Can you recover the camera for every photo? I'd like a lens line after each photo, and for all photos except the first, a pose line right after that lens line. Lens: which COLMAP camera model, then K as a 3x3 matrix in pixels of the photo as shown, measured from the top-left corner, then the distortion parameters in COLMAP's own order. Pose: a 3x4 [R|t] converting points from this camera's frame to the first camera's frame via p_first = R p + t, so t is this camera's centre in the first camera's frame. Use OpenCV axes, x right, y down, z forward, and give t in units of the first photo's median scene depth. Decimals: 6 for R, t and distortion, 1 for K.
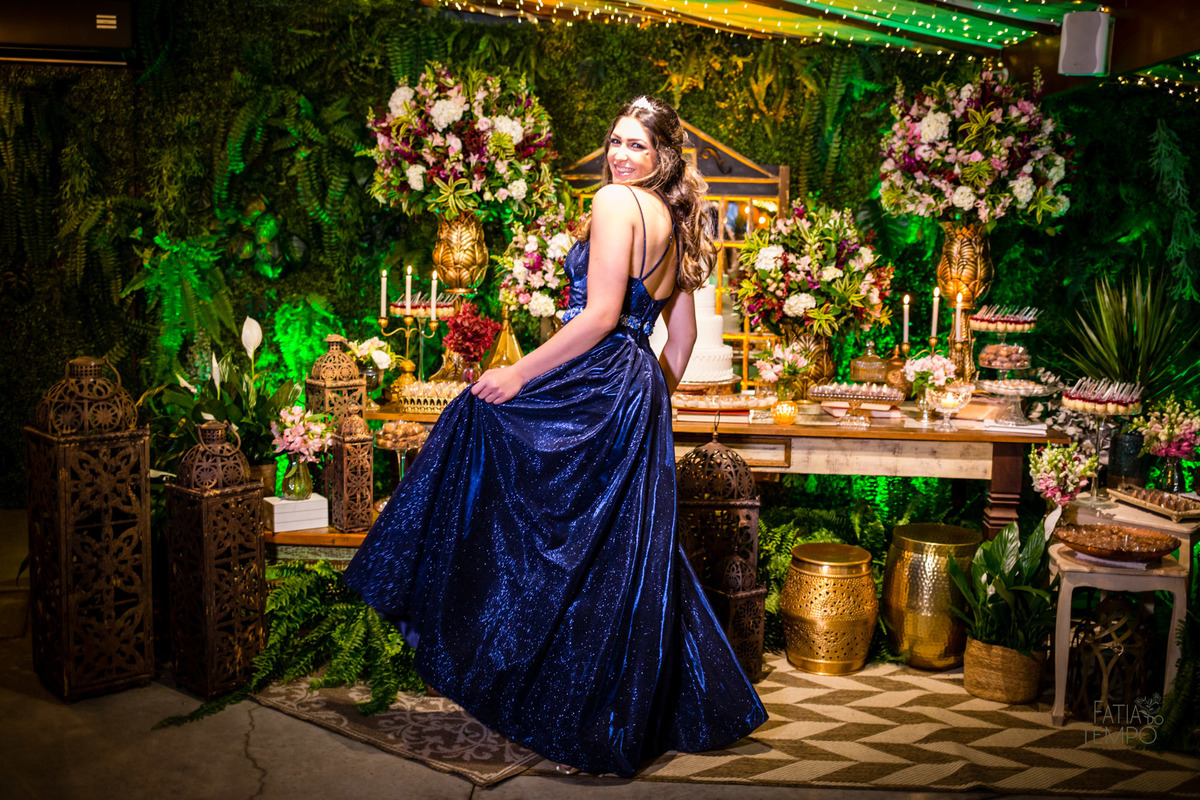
lens RADIAL K [[1412.1, 0, 648.5], [0, 1412.1, 371.3], [0, 0, 1]] dist [-0.062856, 0.050755]
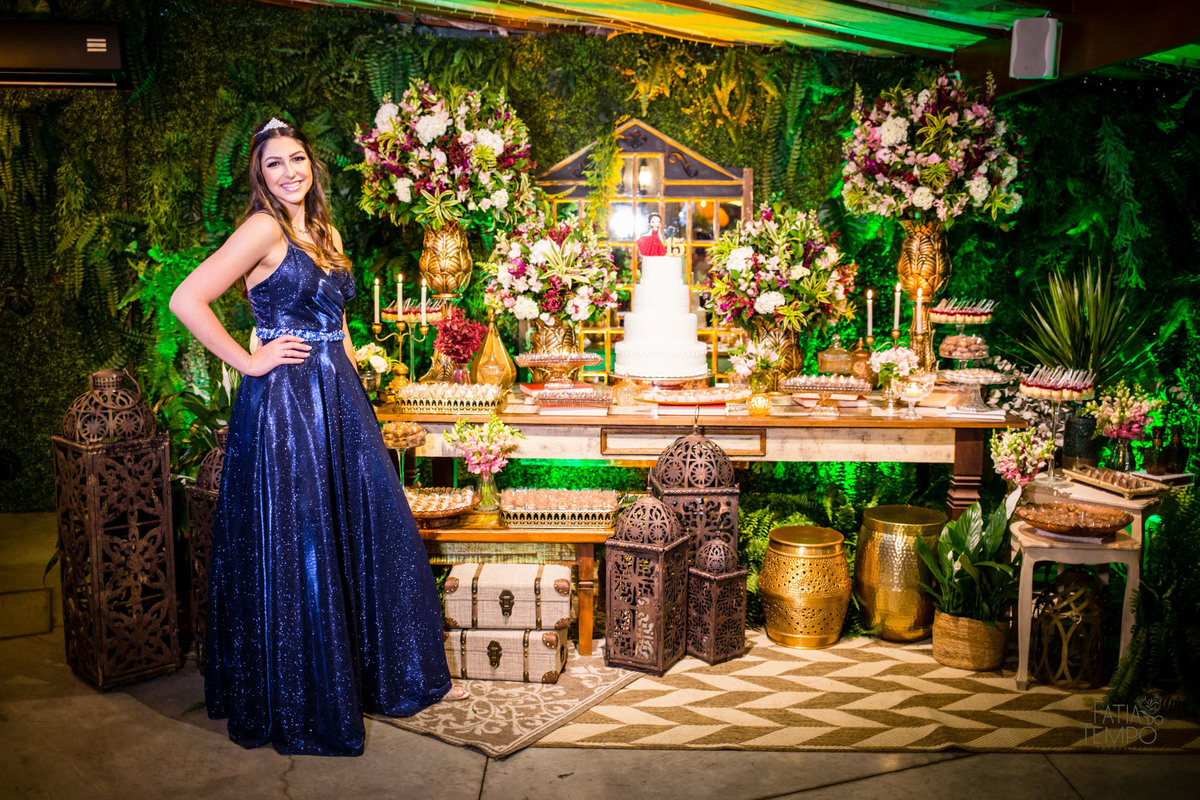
lens RADIAL K [[1398.9, 0, 600.0], [0, 1398.9, 400.0], [0, 0, 1]] dist [-0.059295, 0.029726]
pose [[0.999708, -0.023802, 0.004136, -0.026220], [0.023671, 0.999292, 0.029245, -0.007542], [-0.004829, -0.029139, 0.999564, -0.050512]]
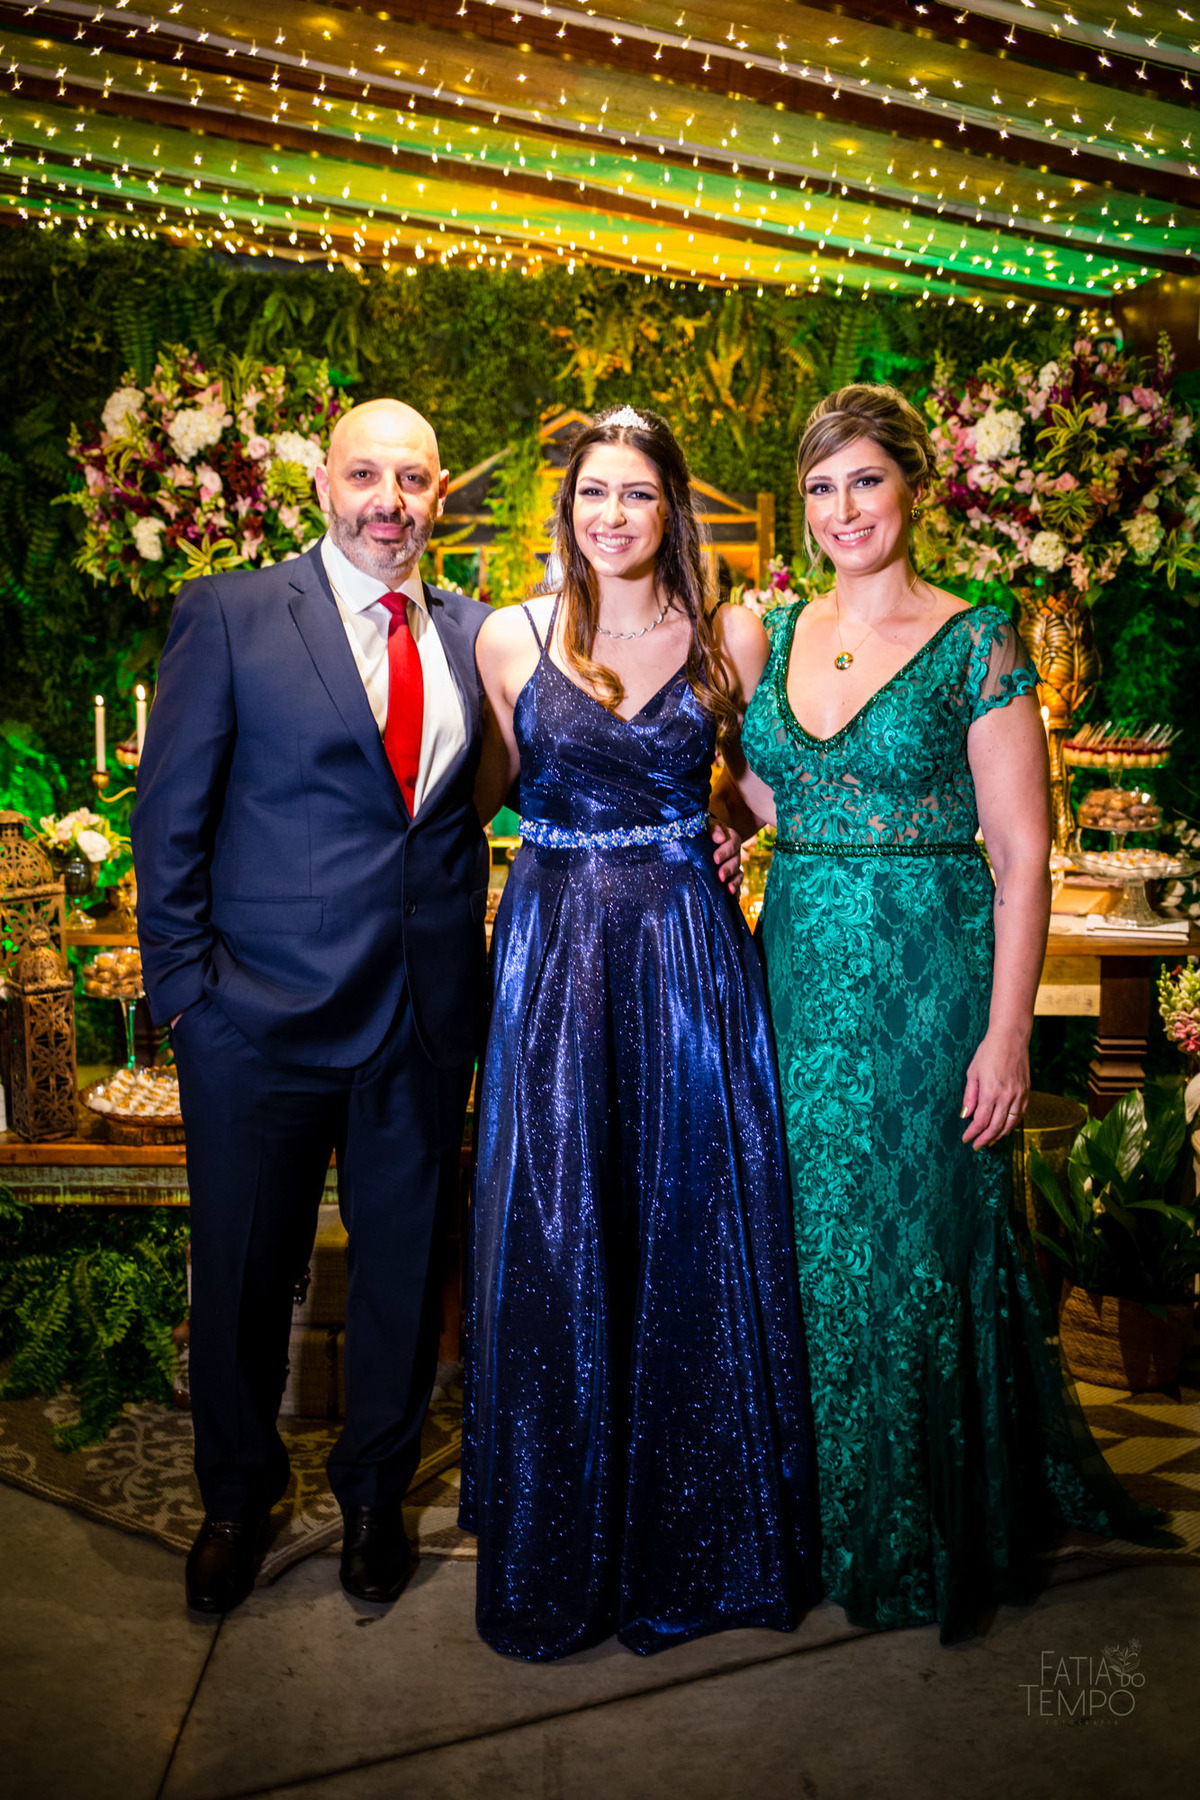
lens RADIAL K [[2118.2, 0, 669.7], [0, 2118.2, 818.9], [0, 0, 1]] dist [-0.062856, 0.050755]
pose [[0.999435, -0.027778, 0.018929, 0.039166], [0.027213, 0.999195, 0.029488, -0.037787], [-0.019733, -0.028957, 0.999386, 0.083263]]
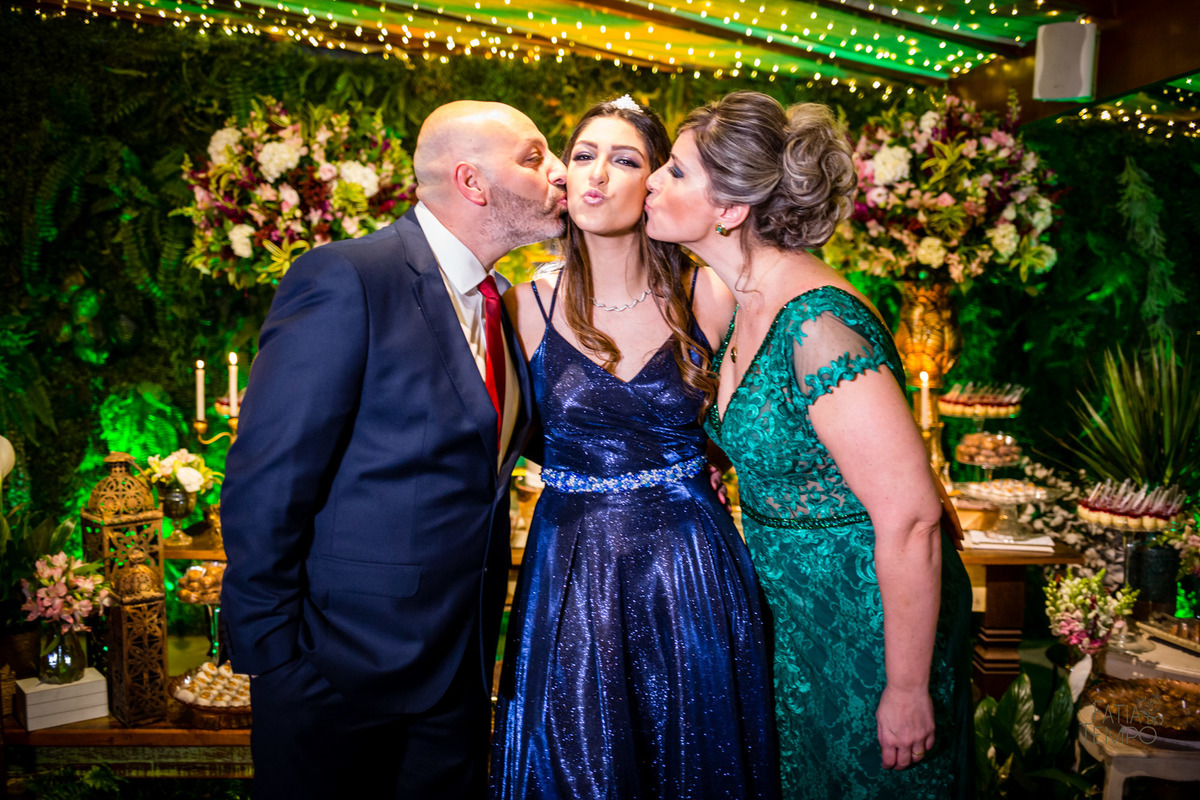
lens RADIAL K [[1239.1, 0, 631.6], [0, 1239.1, 372.0], [0, 0, 1]] dist [-0.058742, 0.030663]
pose [[0.998085, -0.025556, 0.056340, 0.012308], [0.027284, 0.999174, -0.030122, -0.037591], [-0.055524, 0.031602, 0.997957, 0.302933]]
